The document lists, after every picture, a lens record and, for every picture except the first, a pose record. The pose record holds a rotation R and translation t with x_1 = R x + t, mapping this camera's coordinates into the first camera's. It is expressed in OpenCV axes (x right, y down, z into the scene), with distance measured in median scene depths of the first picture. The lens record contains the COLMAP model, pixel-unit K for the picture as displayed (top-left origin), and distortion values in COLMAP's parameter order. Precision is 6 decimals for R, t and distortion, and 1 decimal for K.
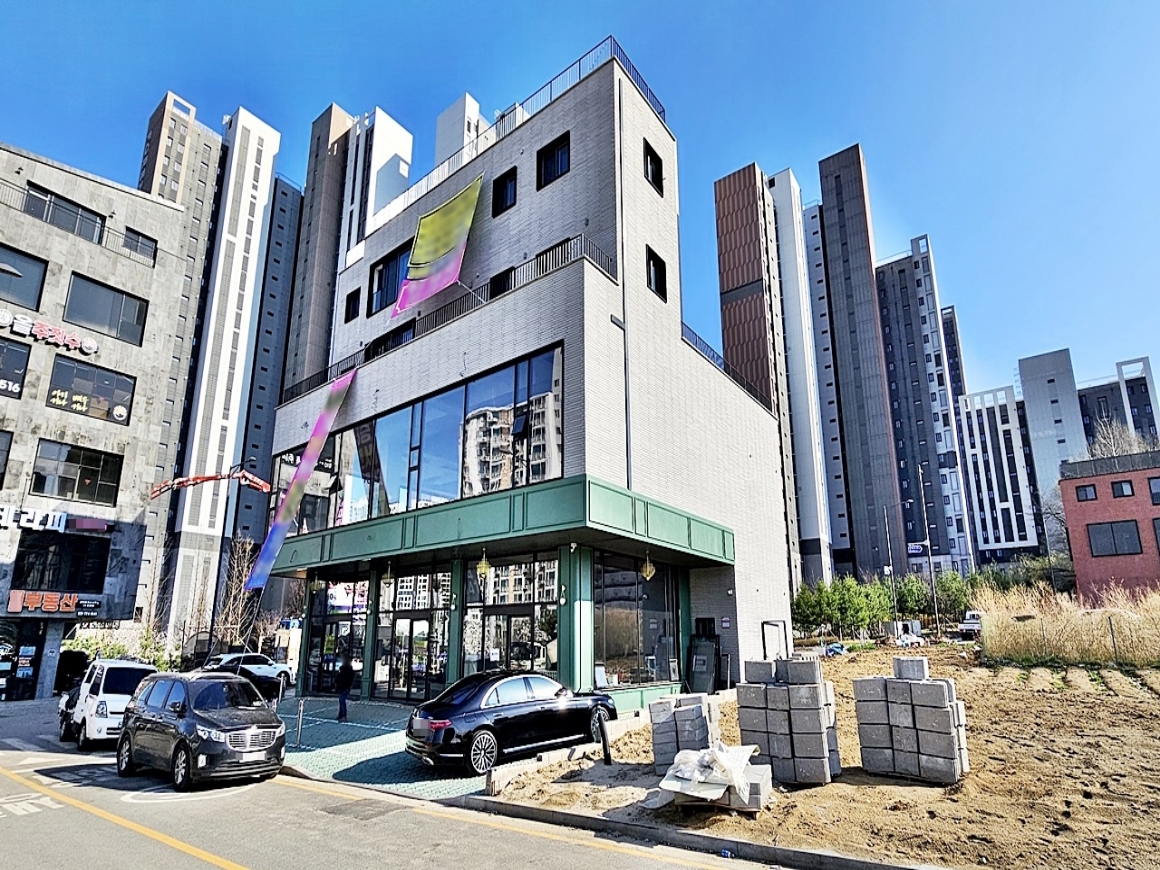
lens RADIAL K [[594.1, 0, 575.5], [0, 594.1, 435.5], [0, 0, 1]] dist [-0.004401, 0.001838]
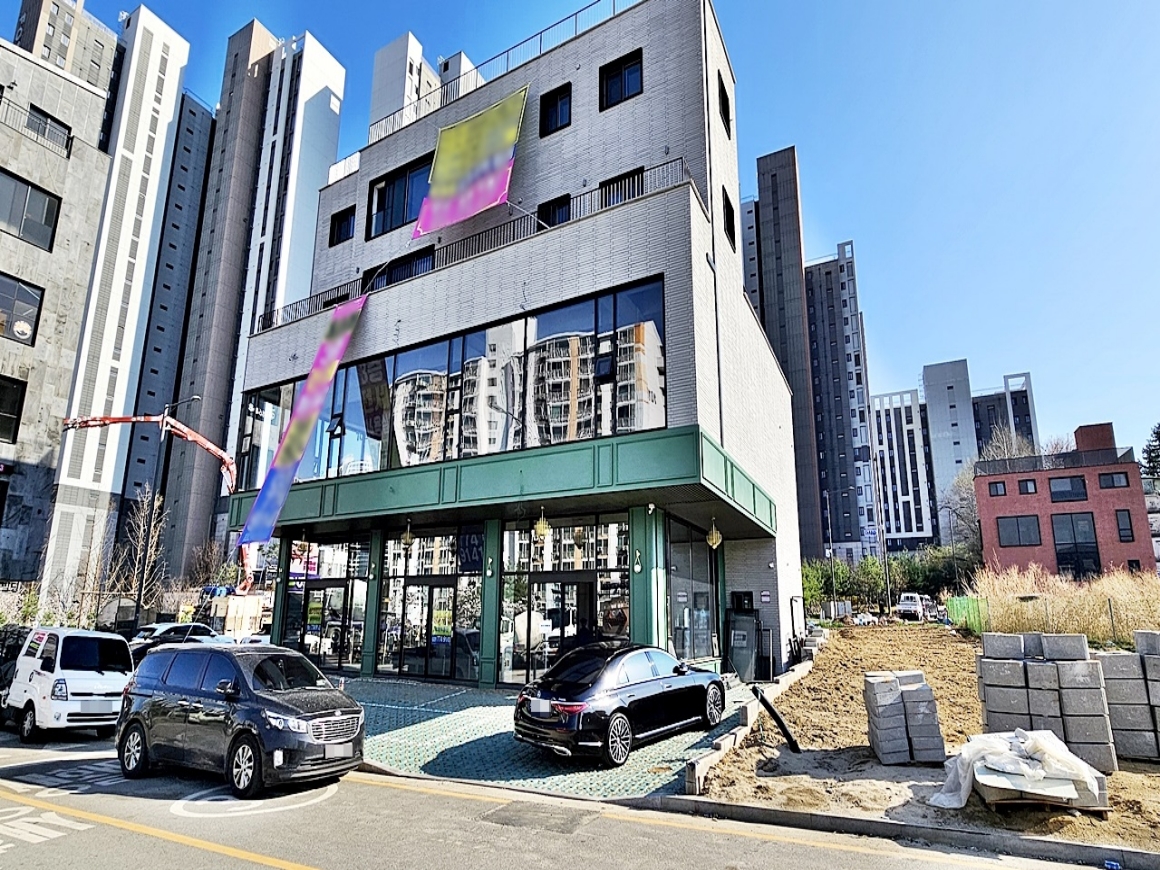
lens RADIAL K [[594.1, 0, 575.5], [0, 594.1, 435.5], [0, 0, 1]] dist [-0.004401, 0.001838]
pose [[0.985717, 0.062361, 0.156436, -0.131721], [-0.067858, 0.997242, 0.030045, 0.029489], [-0.154131, -0.040231, 0.987231, 0.069254]]
